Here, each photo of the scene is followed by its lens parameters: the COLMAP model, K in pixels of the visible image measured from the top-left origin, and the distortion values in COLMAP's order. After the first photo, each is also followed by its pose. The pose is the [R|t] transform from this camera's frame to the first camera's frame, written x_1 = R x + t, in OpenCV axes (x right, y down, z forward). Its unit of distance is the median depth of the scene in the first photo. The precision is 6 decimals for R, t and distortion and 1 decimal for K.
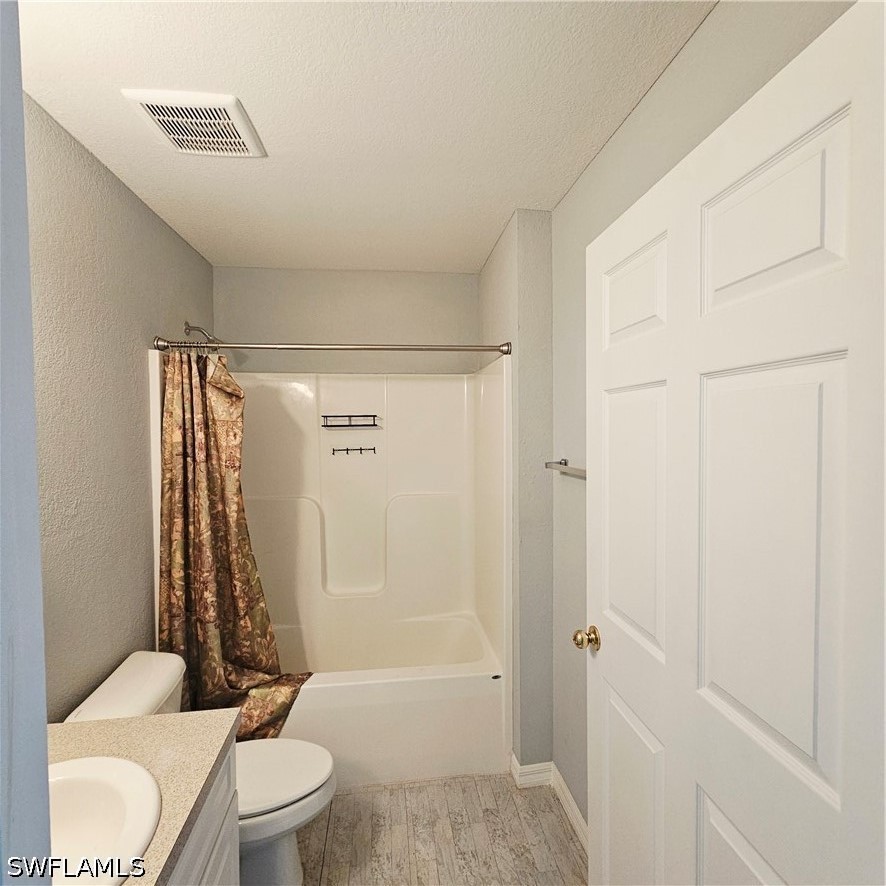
lens RADIAL K [[487.2, 0, 444.6], [0, 487.2, 442.6], [0, 0, 1]] dist [0.002636, -0.000171]
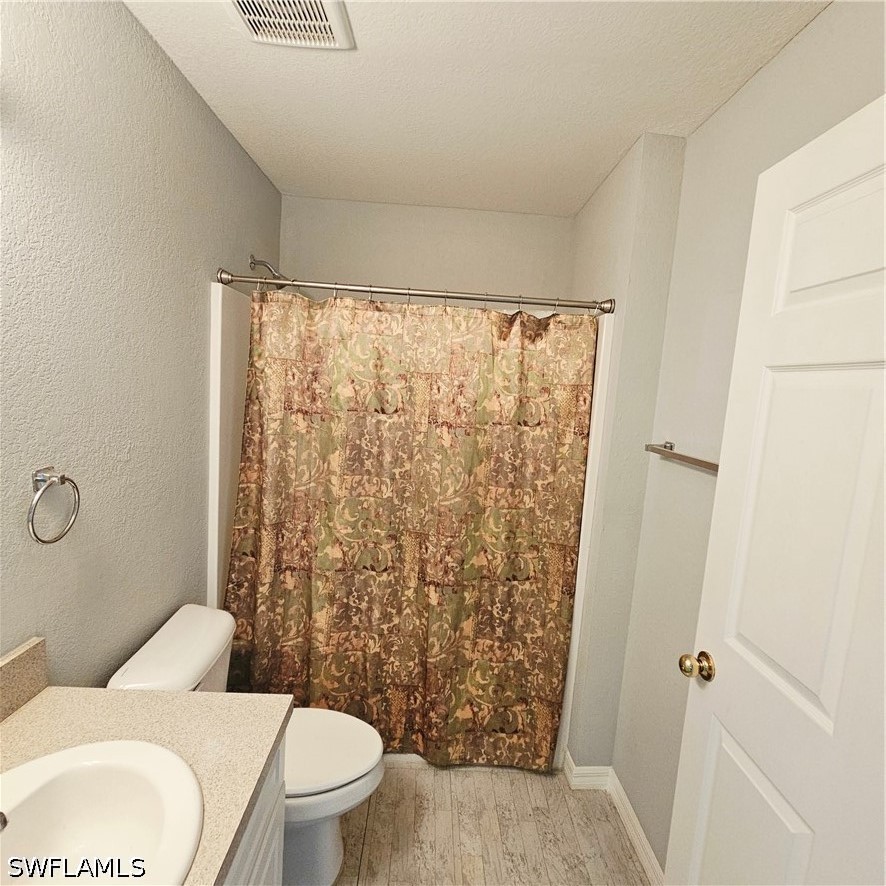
lens RADIAL K [[487.2, 0, 443.4], [0, 487.2, 442.4], [0, 0, 1]] dist [0.002636, -0.000171]
pose [[0.991633, 0.088820, -0.093680, -0.075248], [-0.080264, 0.992569, 0.091455, -0.014050], [0.101107, -0.083170, 0.991393, 0.132975]]
